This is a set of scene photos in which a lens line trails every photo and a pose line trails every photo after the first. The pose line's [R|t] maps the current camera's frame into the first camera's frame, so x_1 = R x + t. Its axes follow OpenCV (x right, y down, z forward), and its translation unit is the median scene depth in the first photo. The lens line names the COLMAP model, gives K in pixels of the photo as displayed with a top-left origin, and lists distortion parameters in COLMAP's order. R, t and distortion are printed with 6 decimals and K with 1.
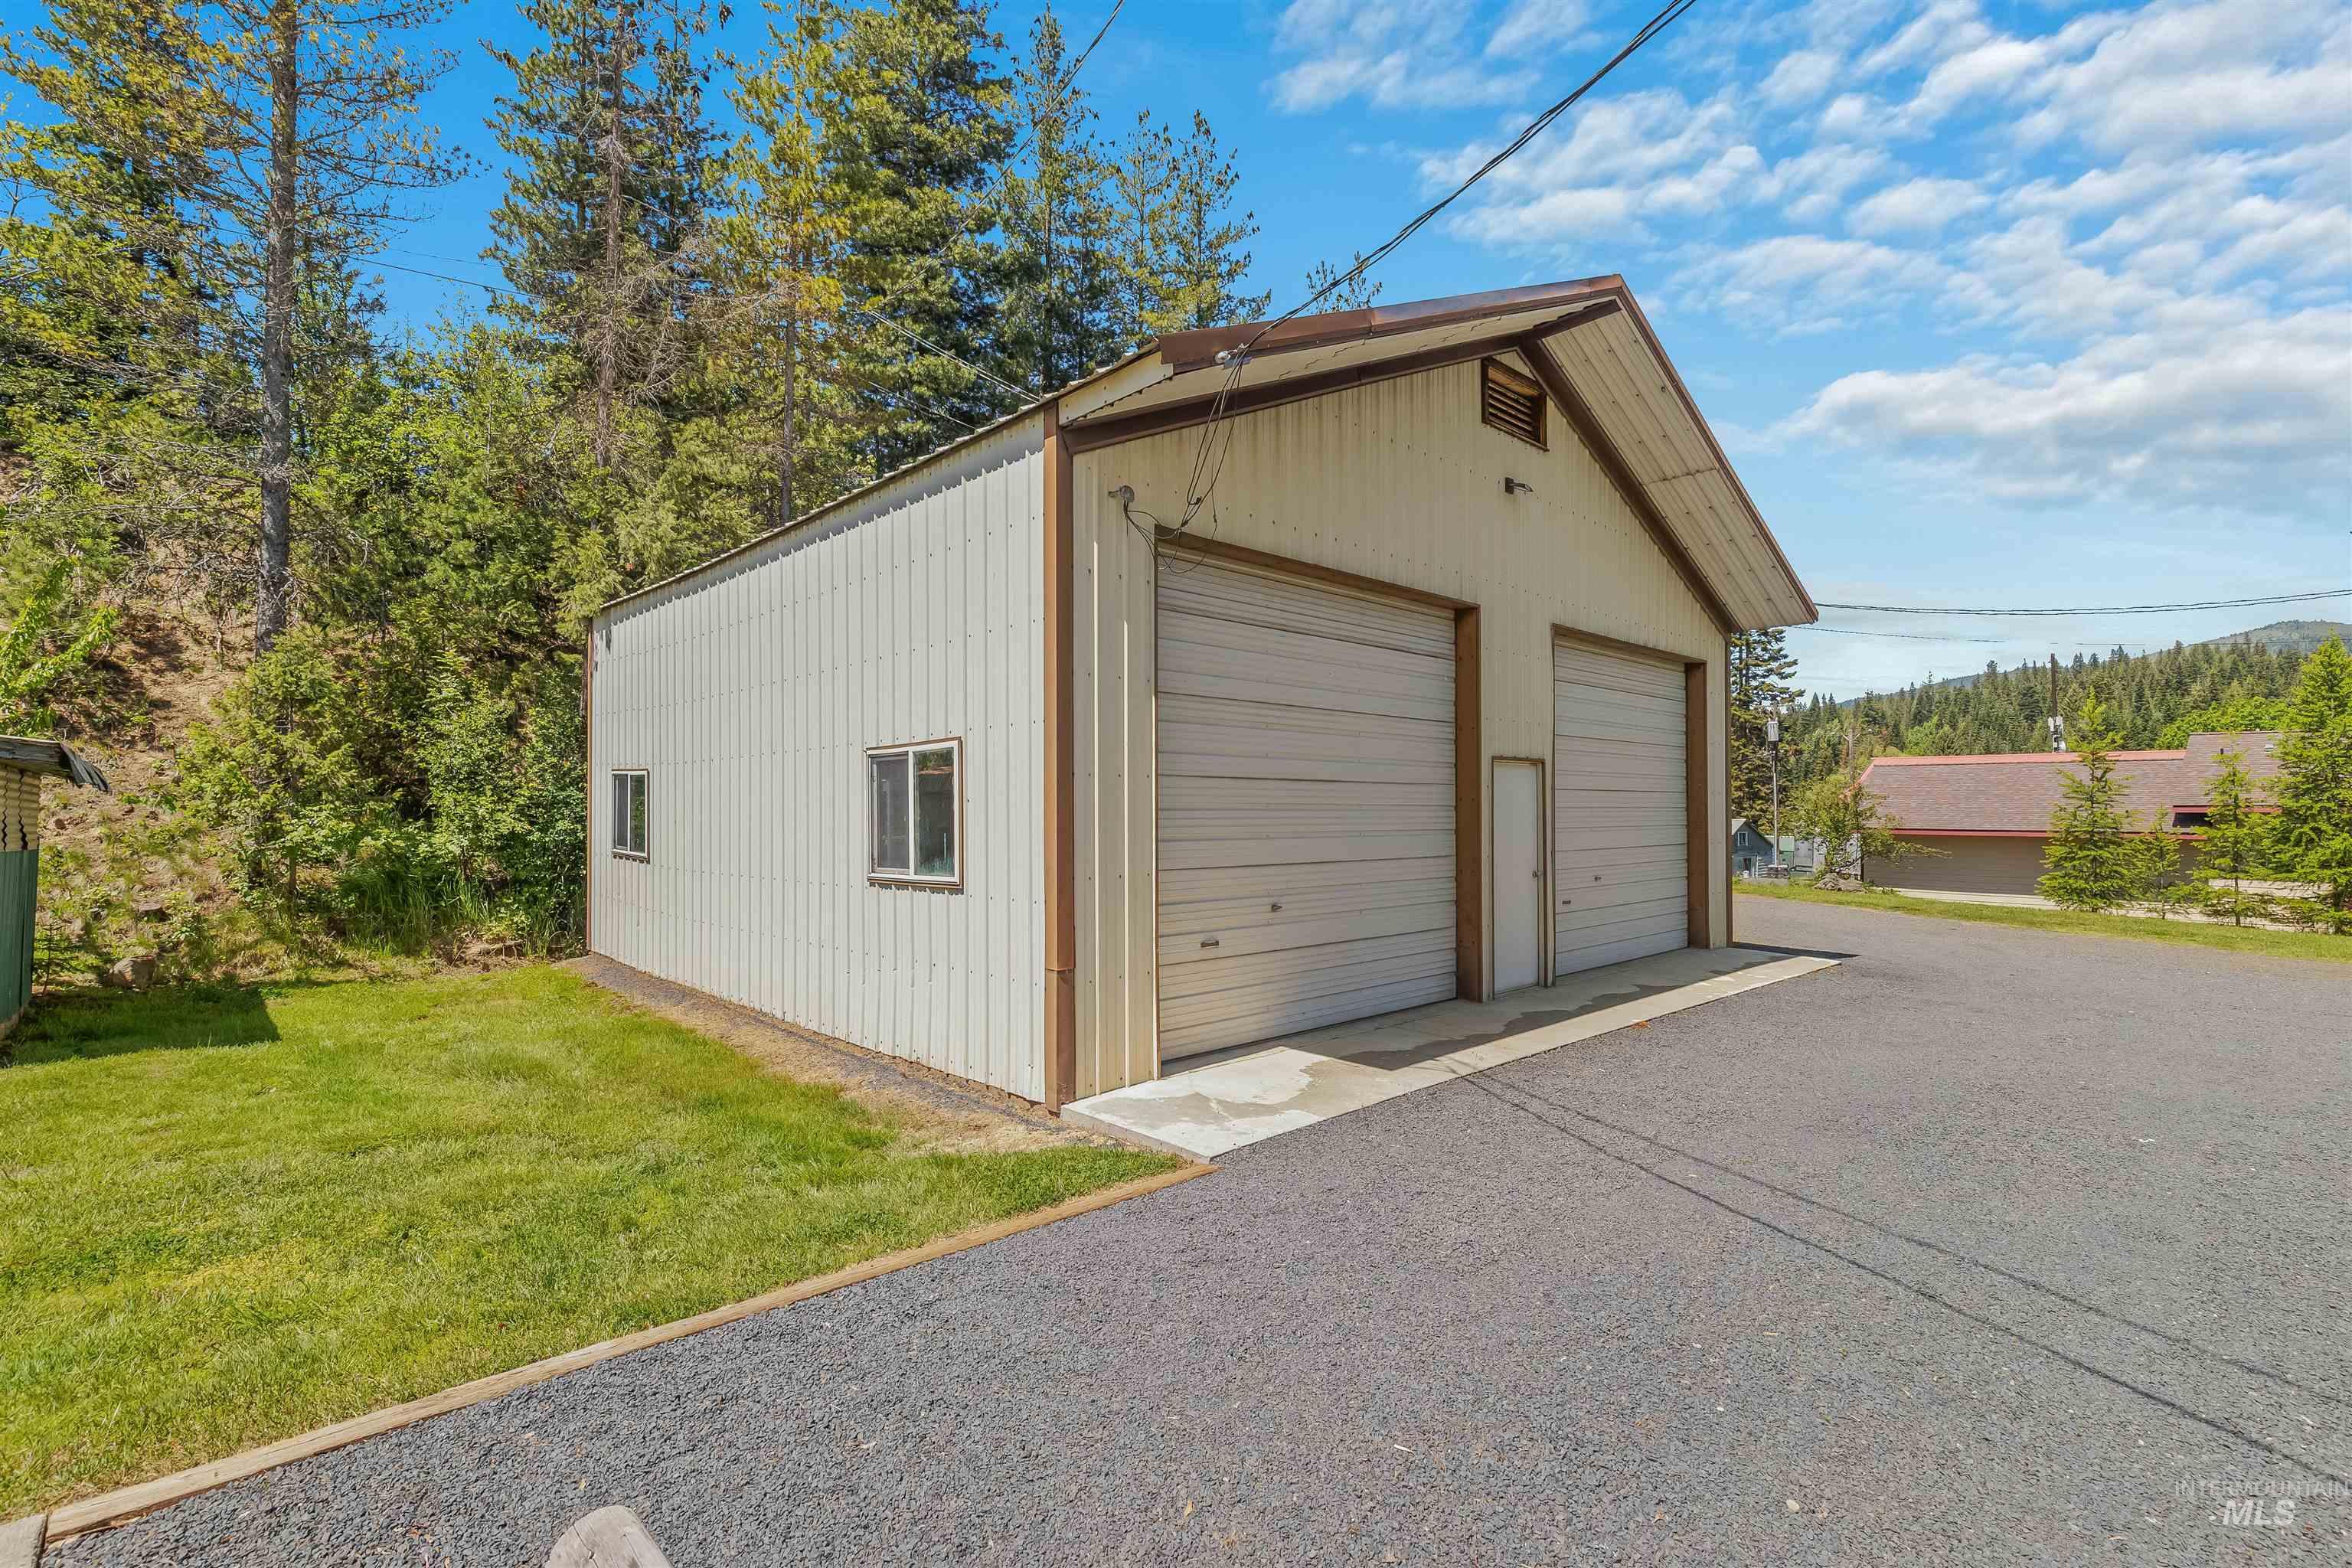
lens RADIAL K [[1067.9, 0, 1192.5], [0, 1067.9, 795.2], [0, 0, 1]] dist [-0.004841, 0.002271]
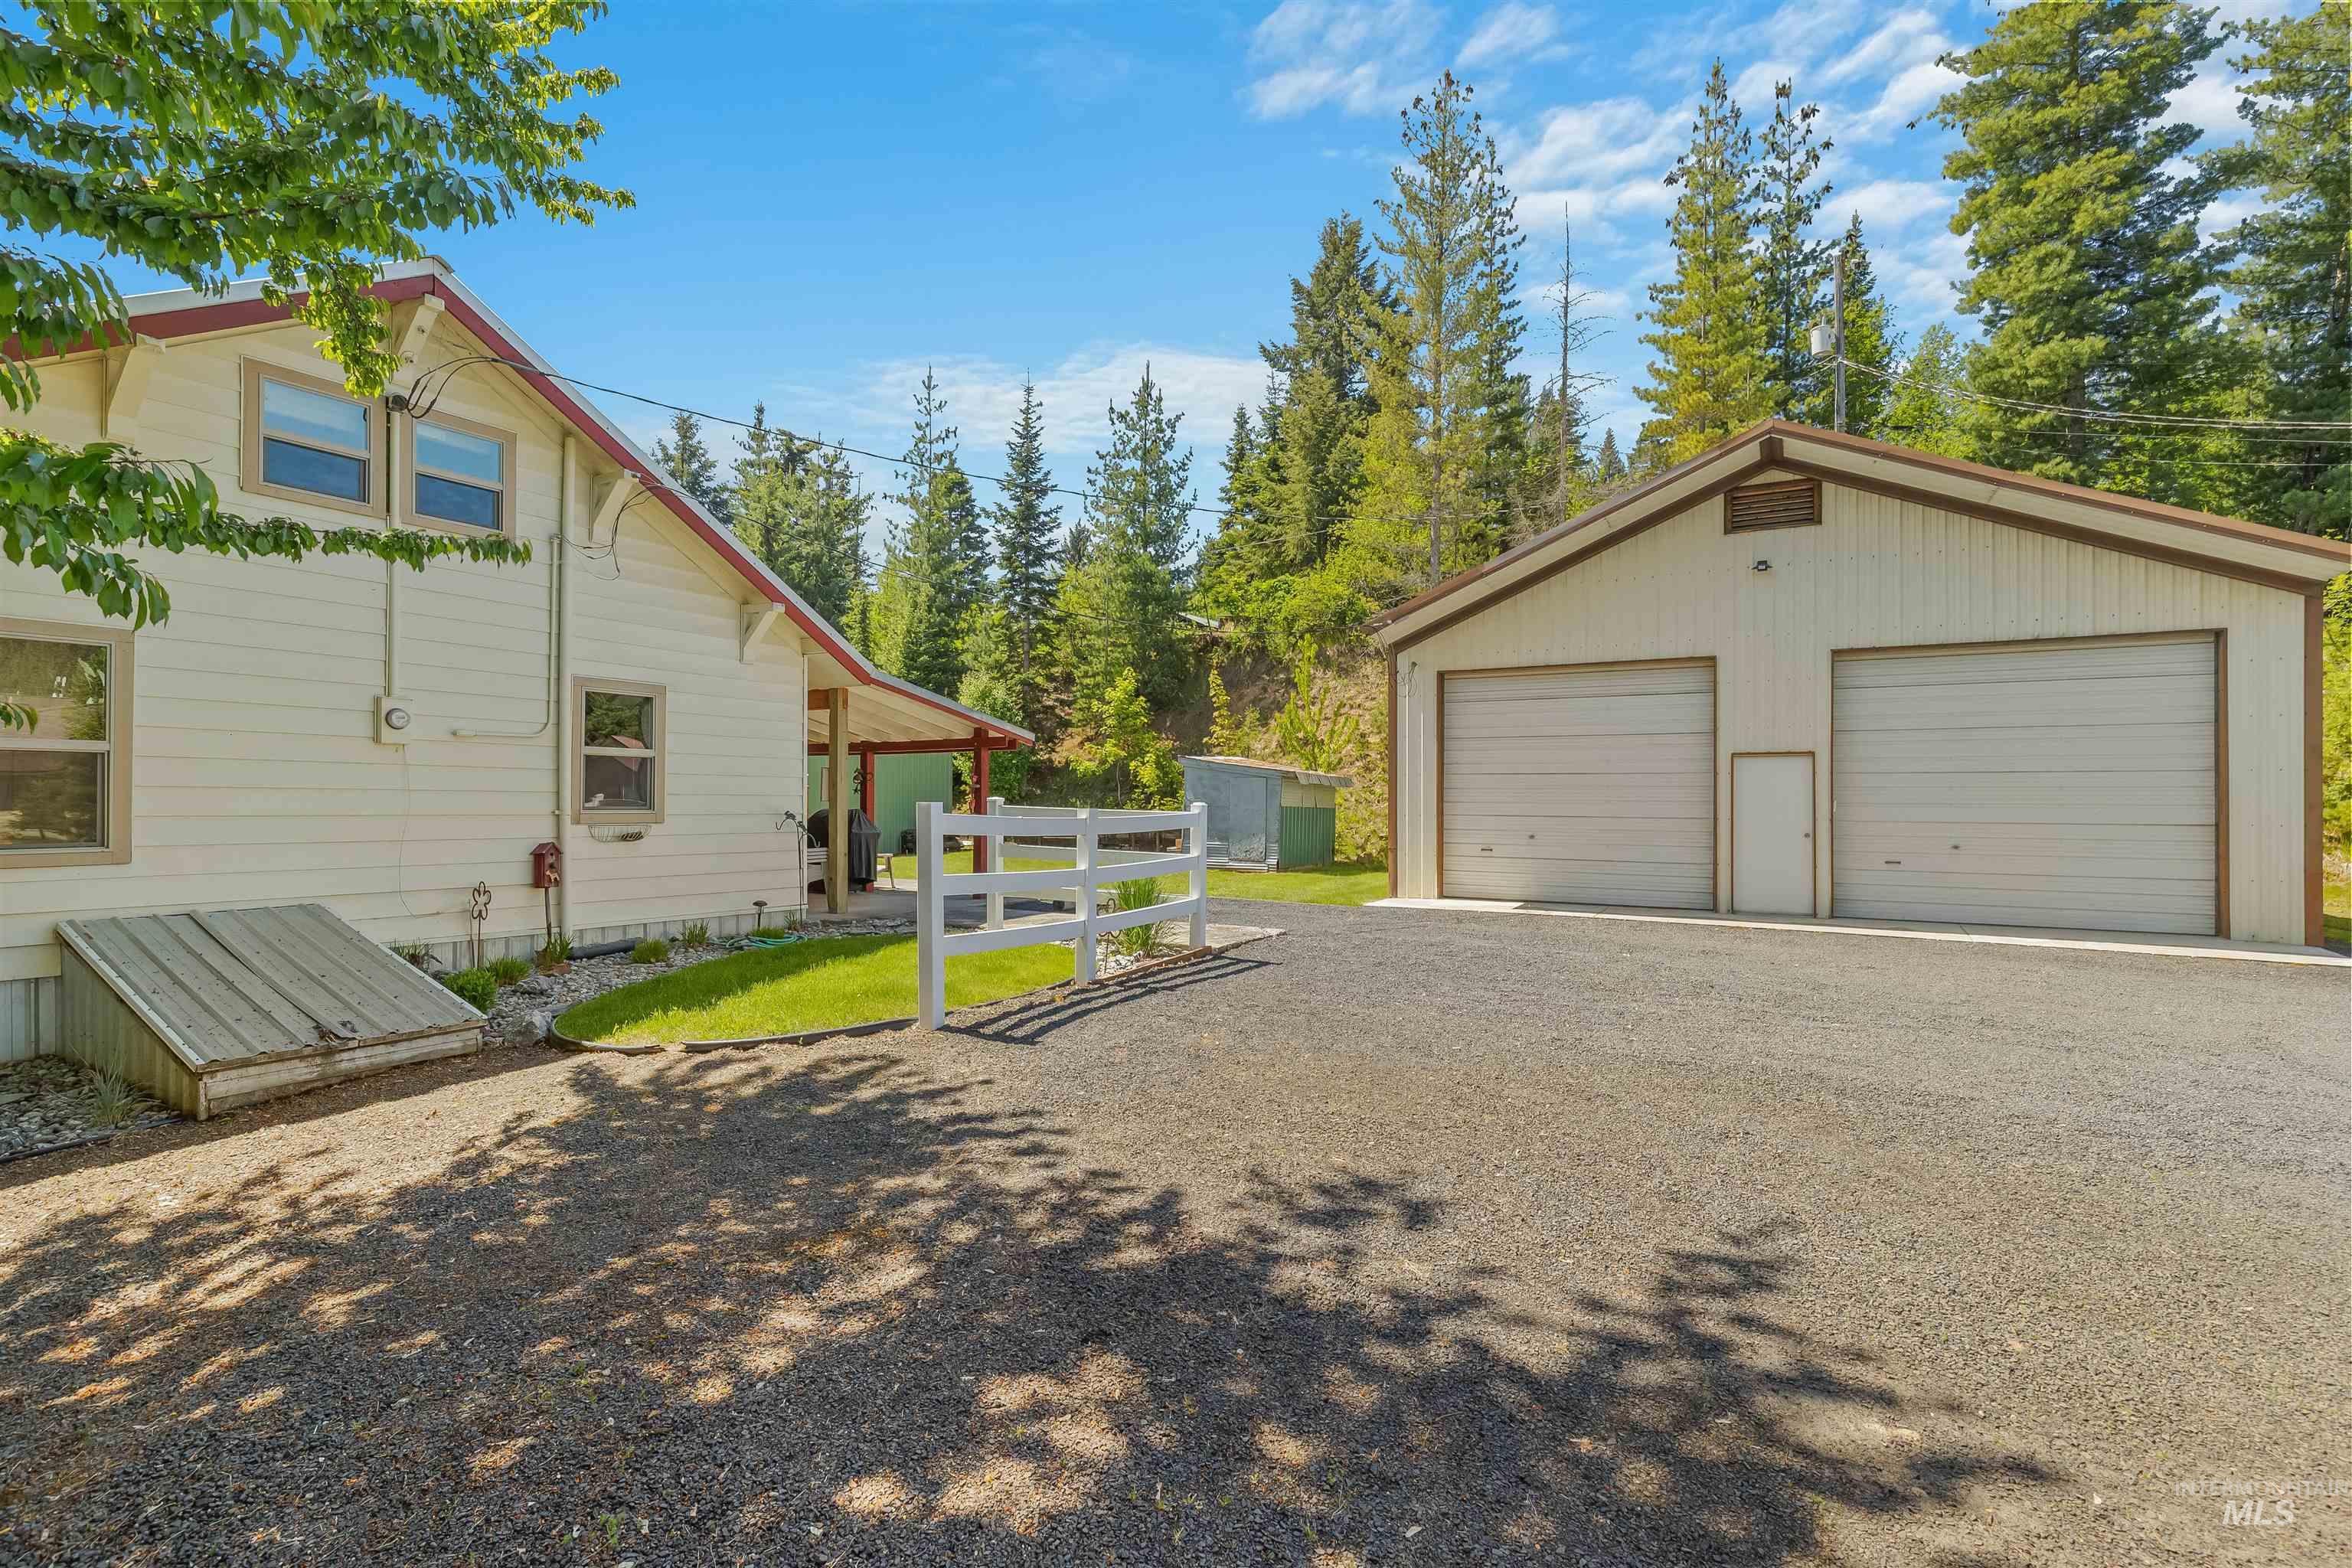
lens RADIAL K [[1067.9, 0, 1176.9], [0, 1067.9, 786.1], [0, 0, 1]] dist [-0.004841, 0.002271]
pose [[0.289479, -0.010123, -0.957131, 1.178400], [0.001700, 0.999948, -0.010062, 0.017321], [0.957183, 0.001286, 0.289481, -0.143339]]
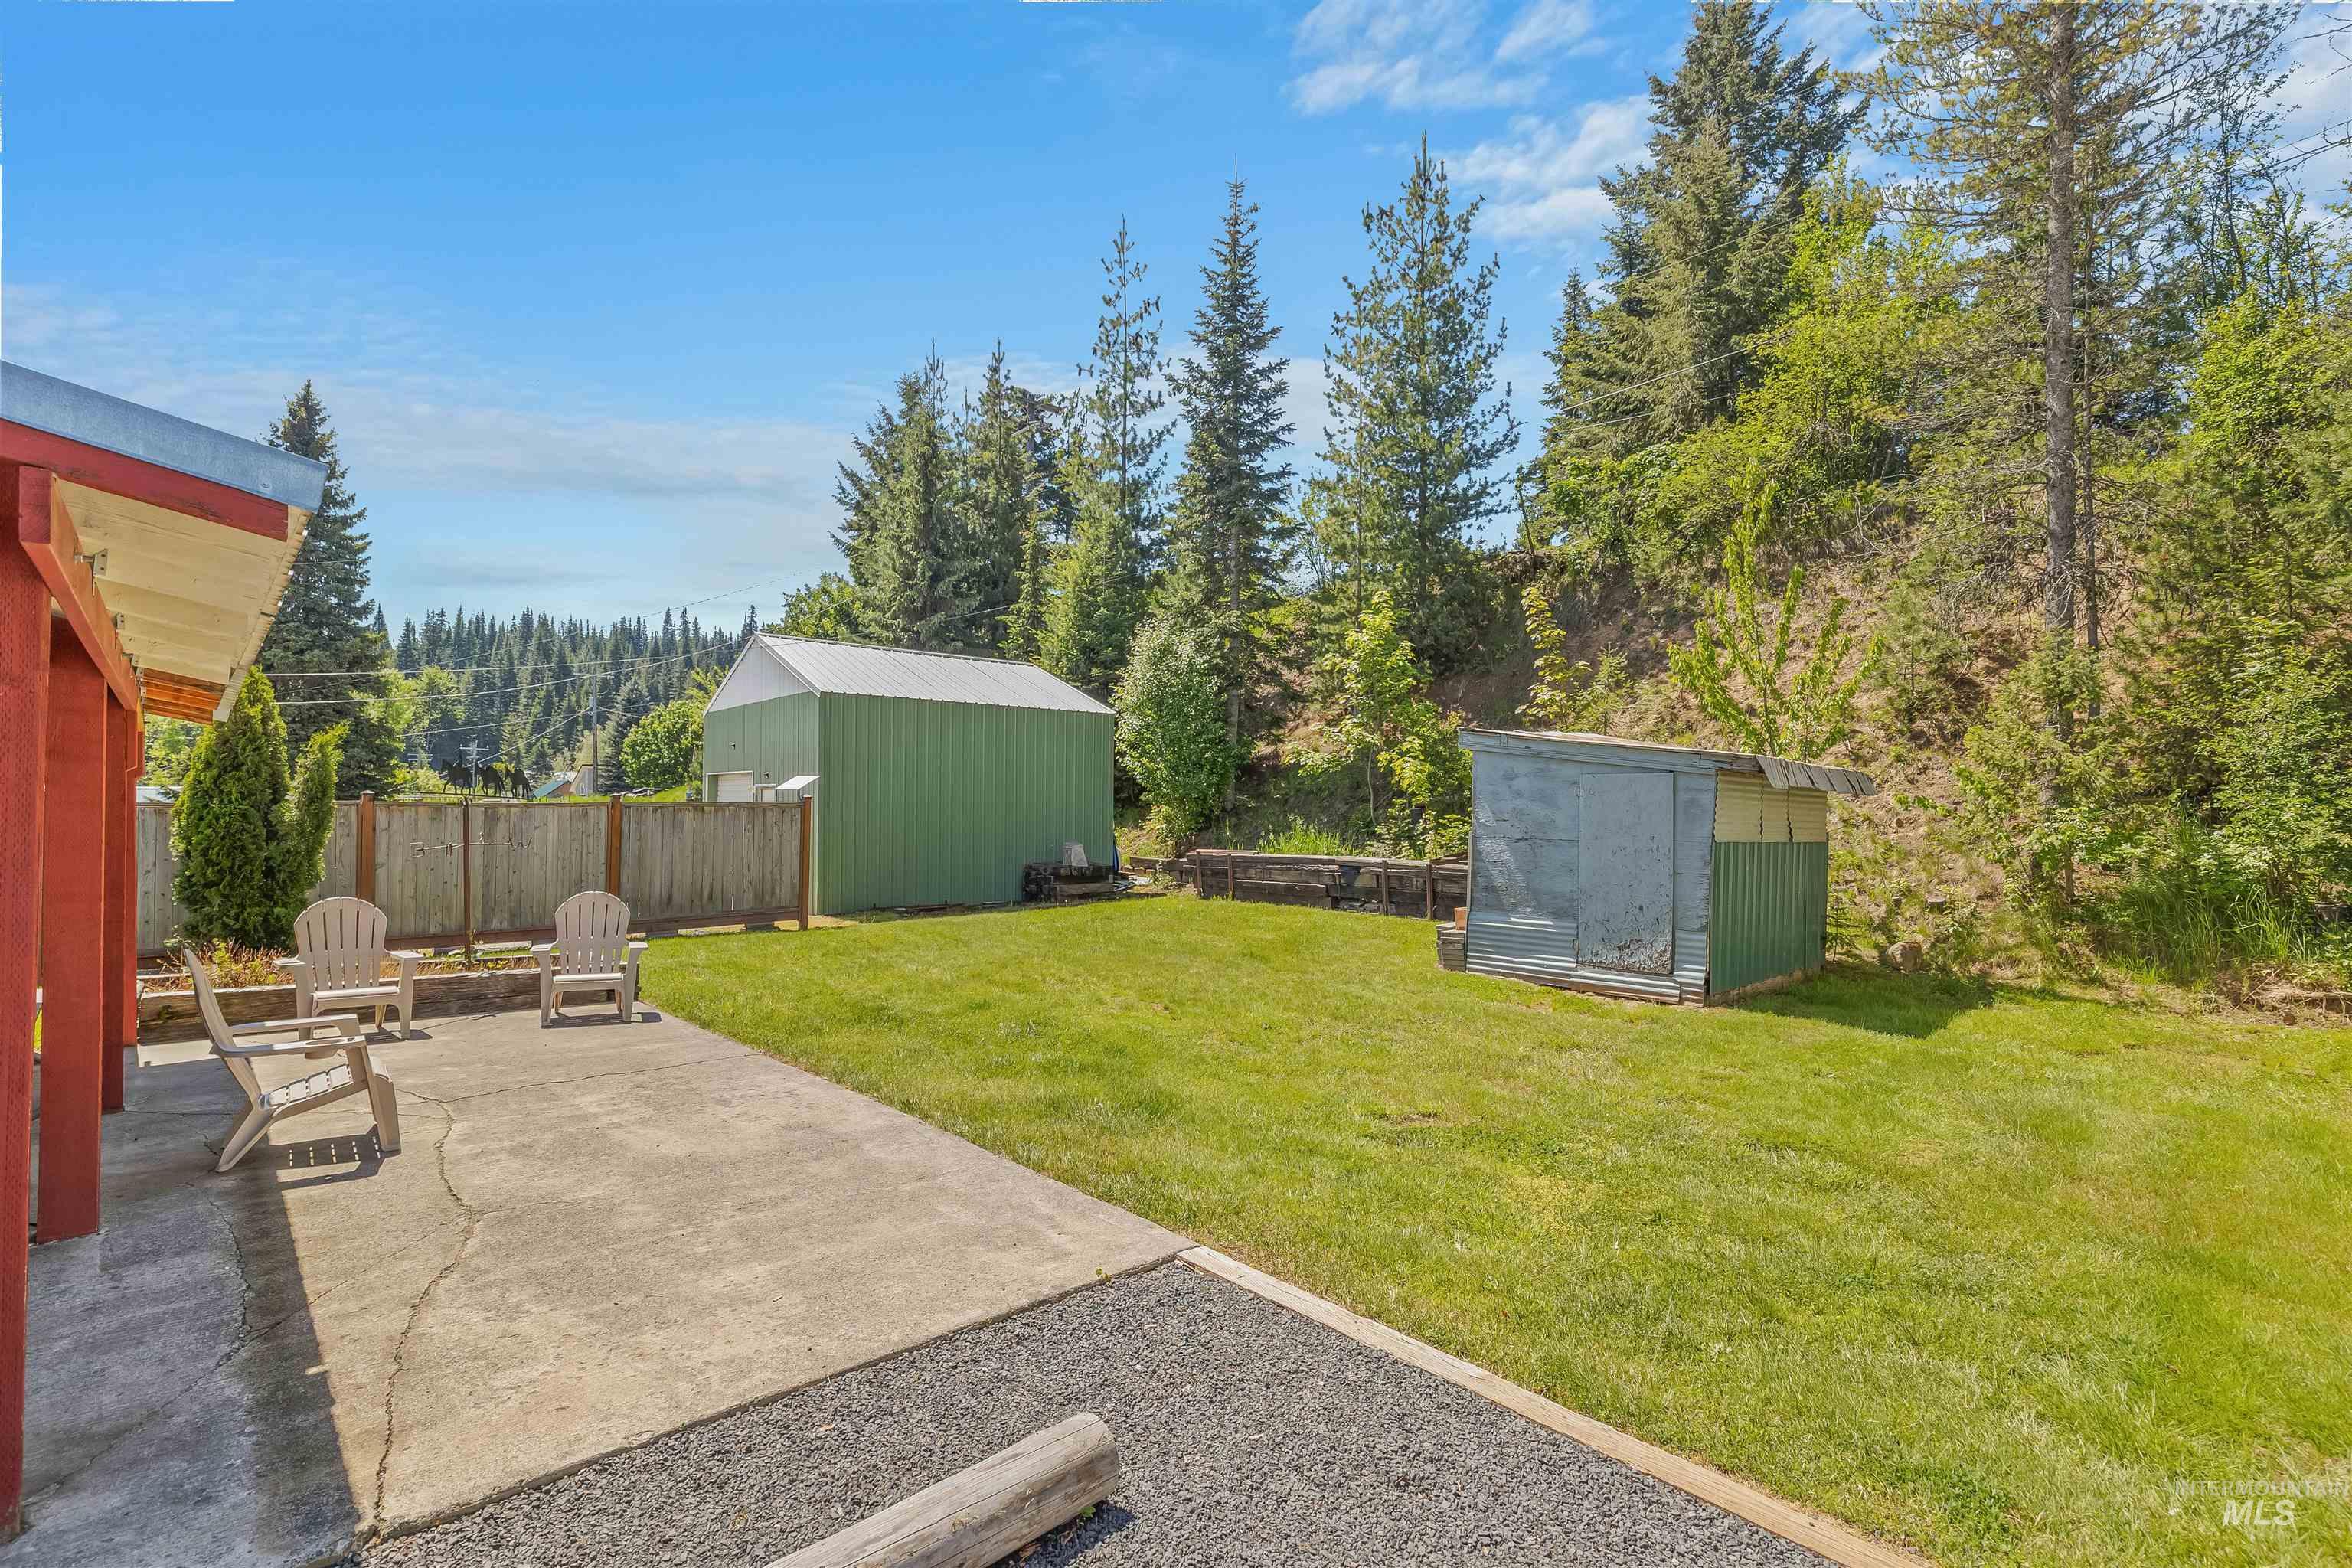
lens RADIAL K [[1067.9, 0, 1181.8], [0, 1067.9, 786.2], [0, 0, 1]] dist [-0.004841, 0.002271]
pose [[0.006635, -0.017636, -0.999822, 0.113878], [0.002335, 0.999842, -0.017620, 0.005723], [0.999975, -0.002218, 0.006675, 0.217818]]
